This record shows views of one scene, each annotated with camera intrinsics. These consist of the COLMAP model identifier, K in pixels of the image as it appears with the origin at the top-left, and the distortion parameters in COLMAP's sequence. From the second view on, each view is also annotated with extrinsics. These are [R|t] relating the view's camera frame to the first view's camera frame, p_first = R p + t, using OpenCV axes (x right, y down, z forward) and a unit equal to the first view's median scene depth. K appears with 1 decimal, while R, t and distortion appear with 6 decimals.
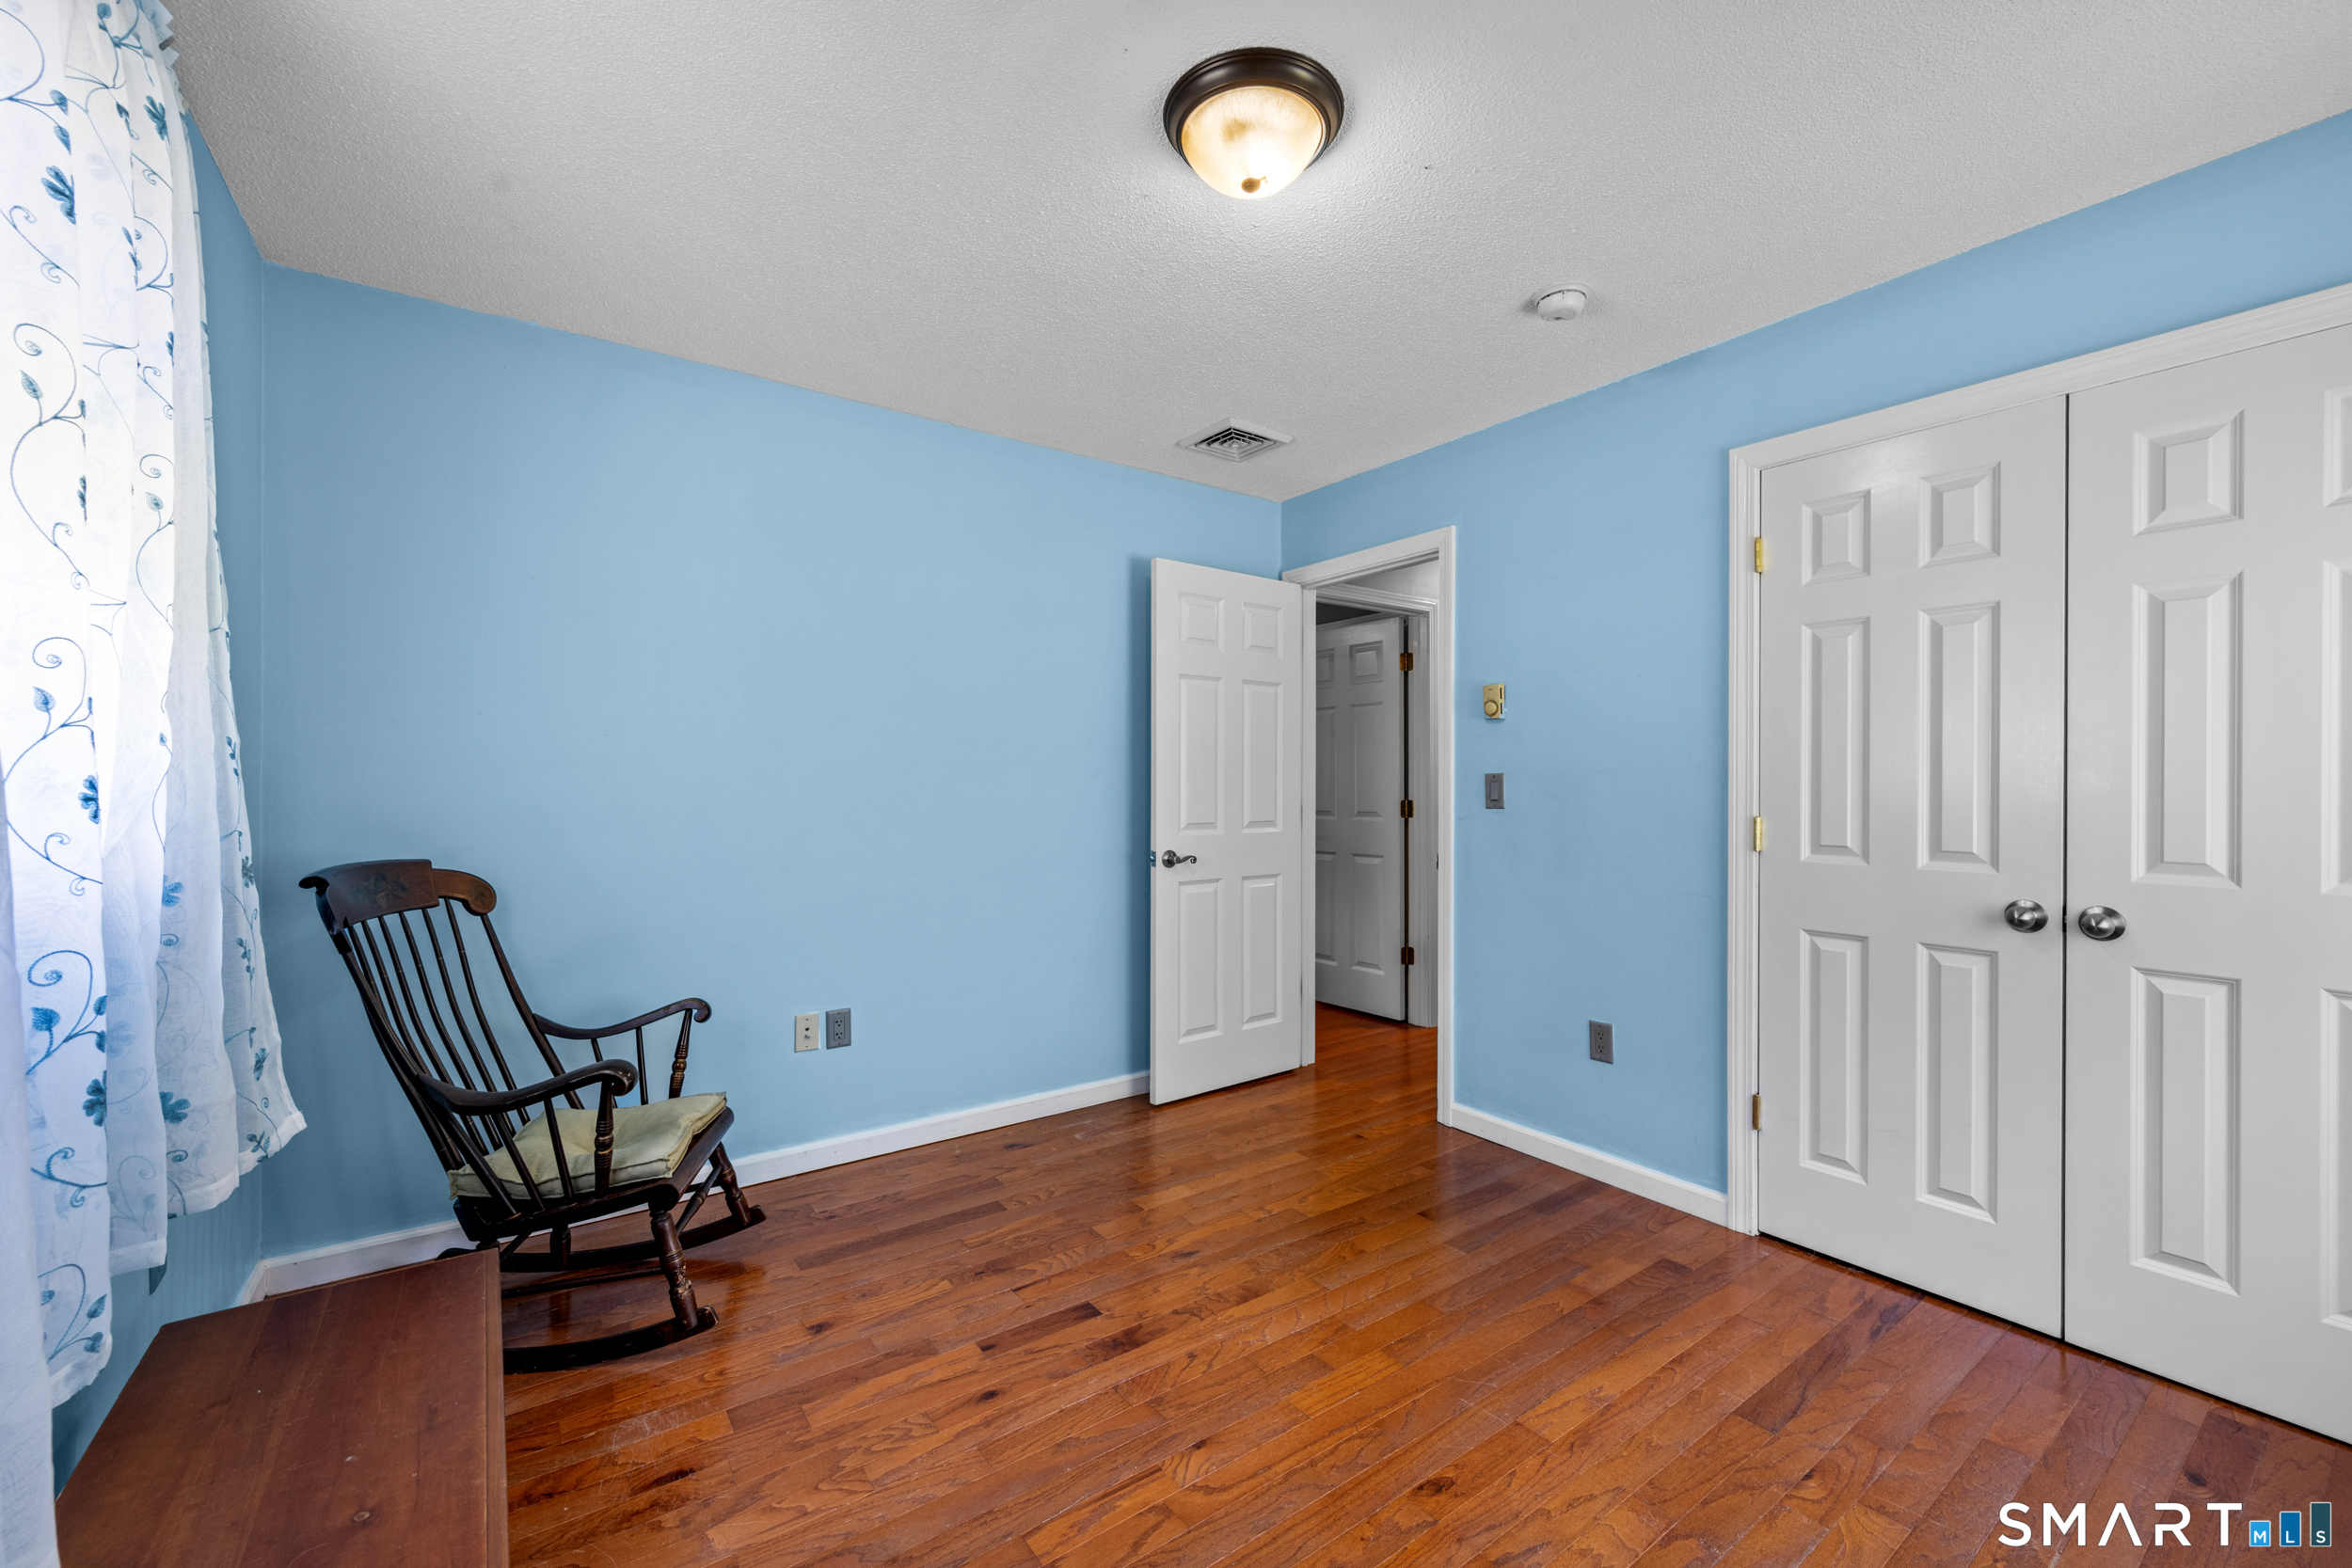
lens RADIAL K [[1005.0, 0, 1170.8], [0, 1005.0, 783.5], [0, 0, 1]] dist [0.000450, -0.000044]
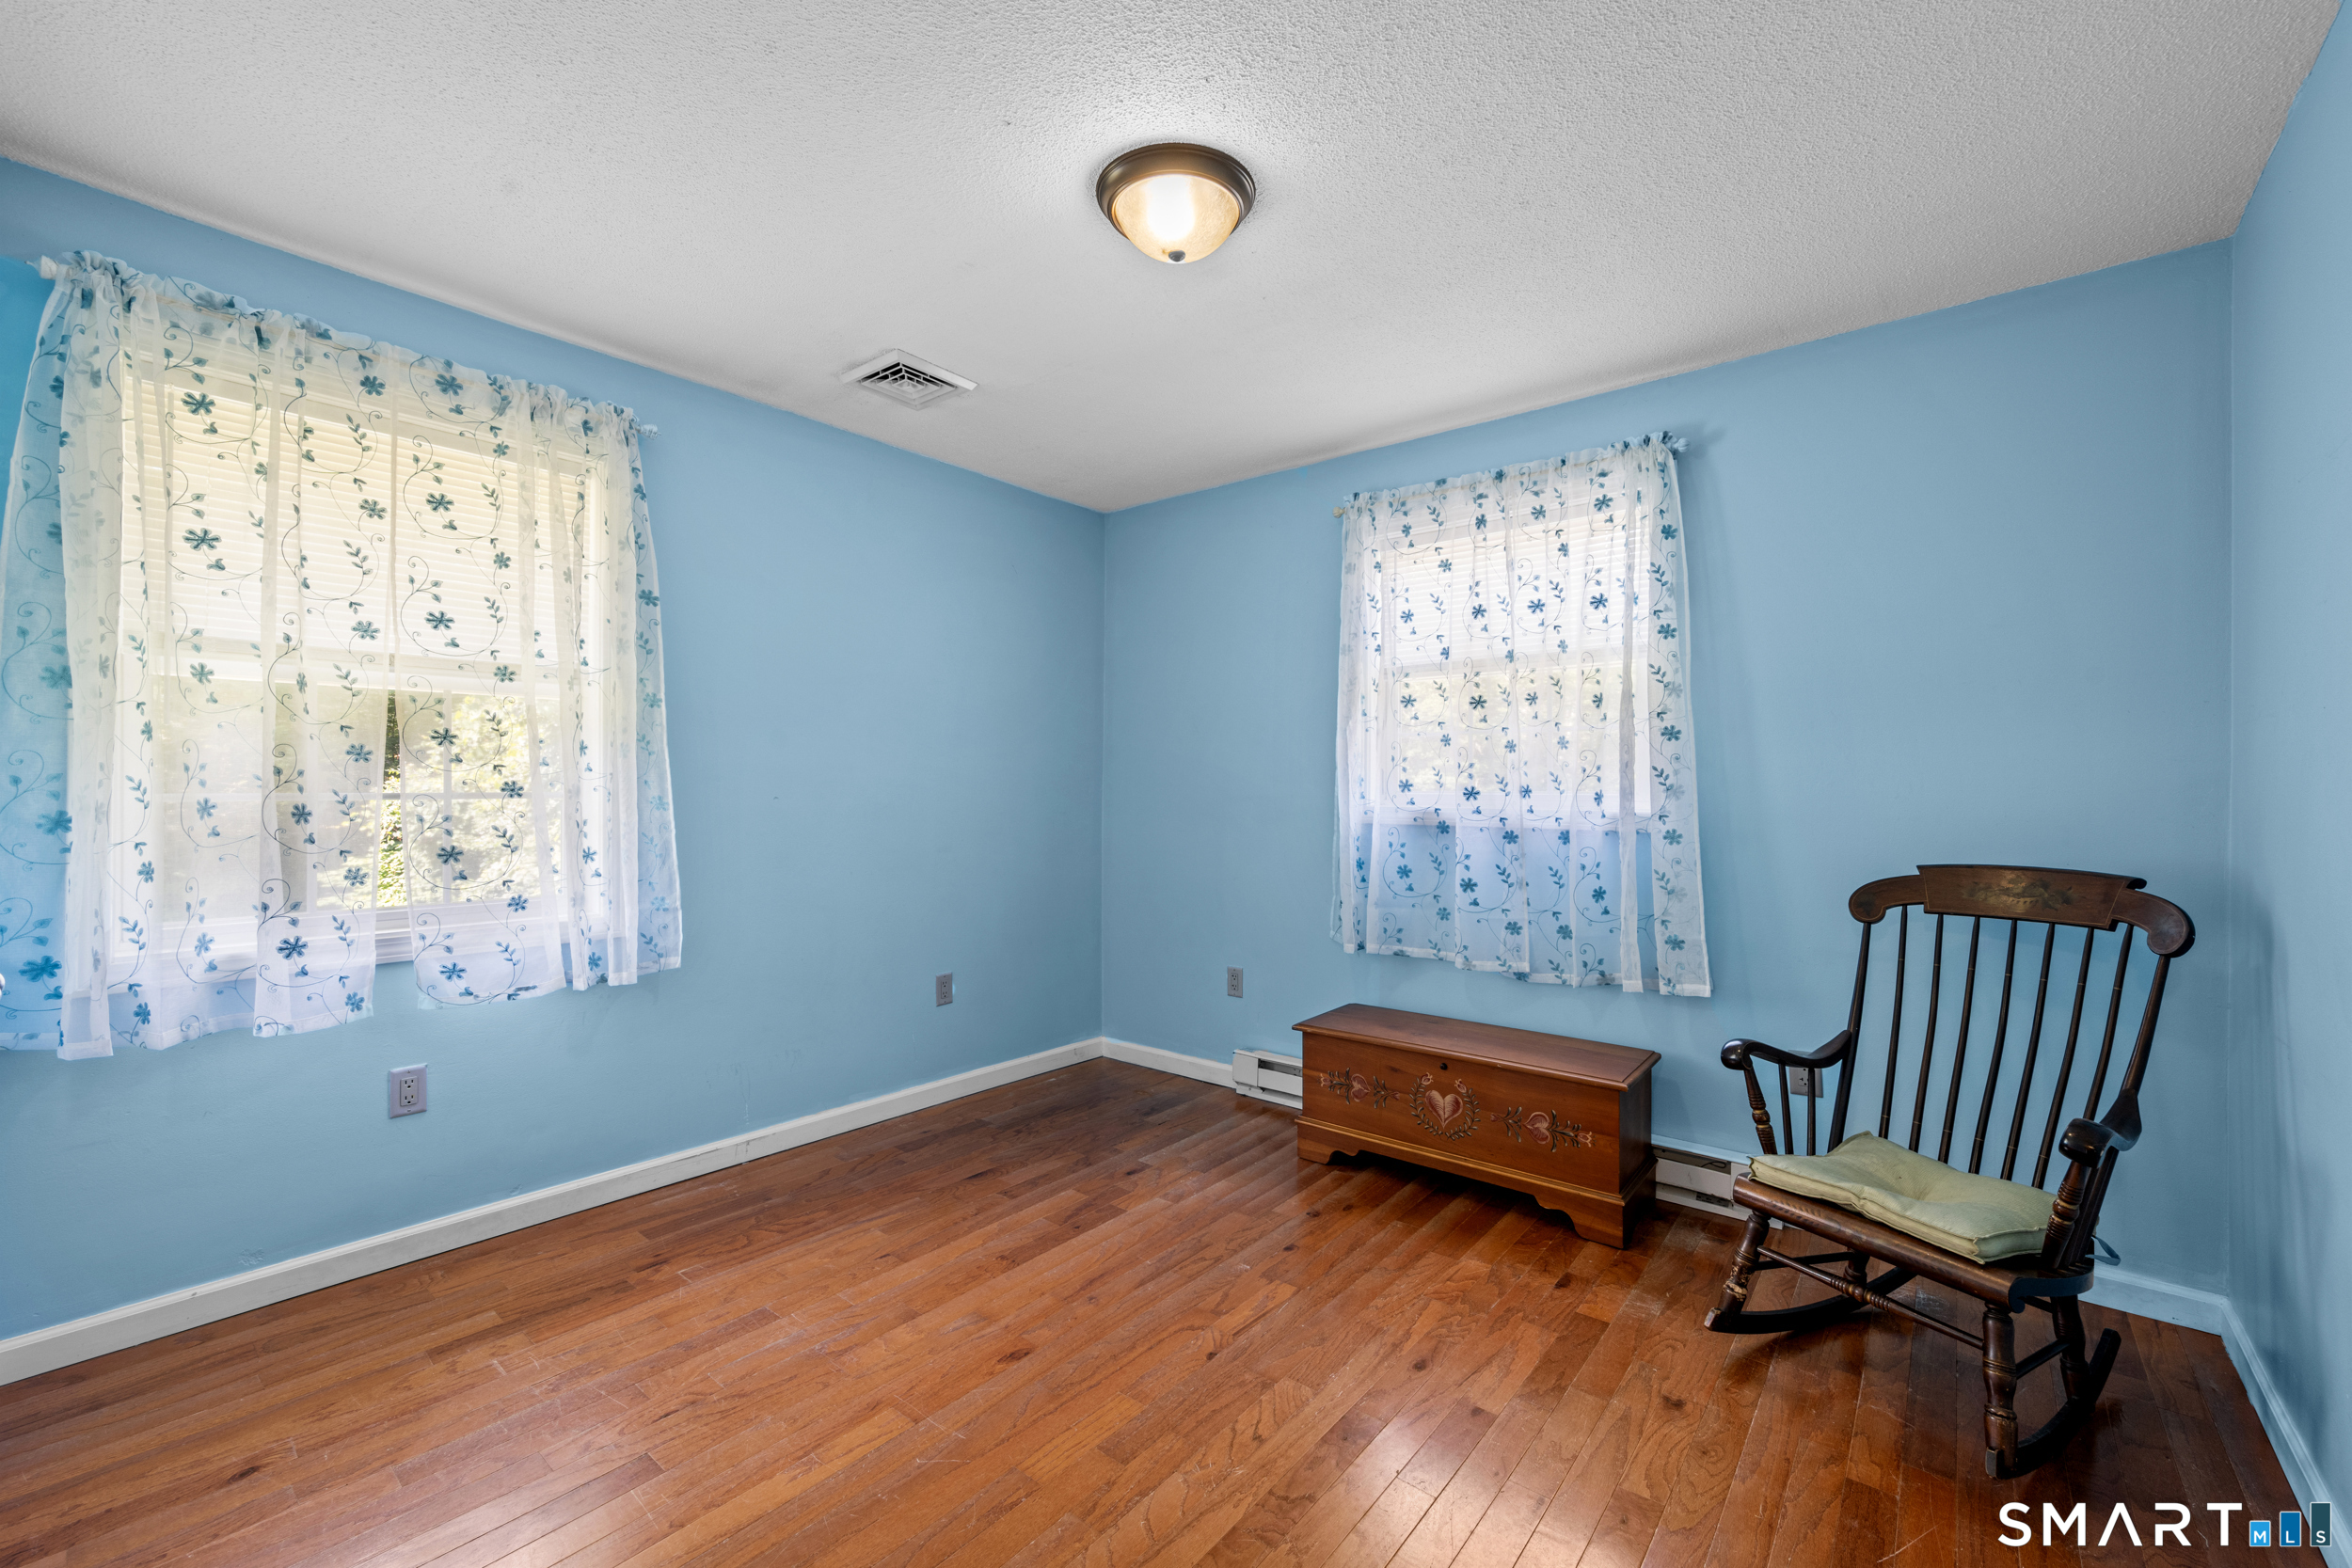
lens RADIAL K [[986.6, 0, 1171.1], [0, 986.6, 786.0], [0, 0, 1]] dist [-0.004210, -0.000176]
pose [[-0.970095, -0.003088, -0.242705, 0.335261], [-0.003068, 0.999995, -0.000461, -0.000156], [0.242705, 0.000297, -0.970100, 1.993116]]
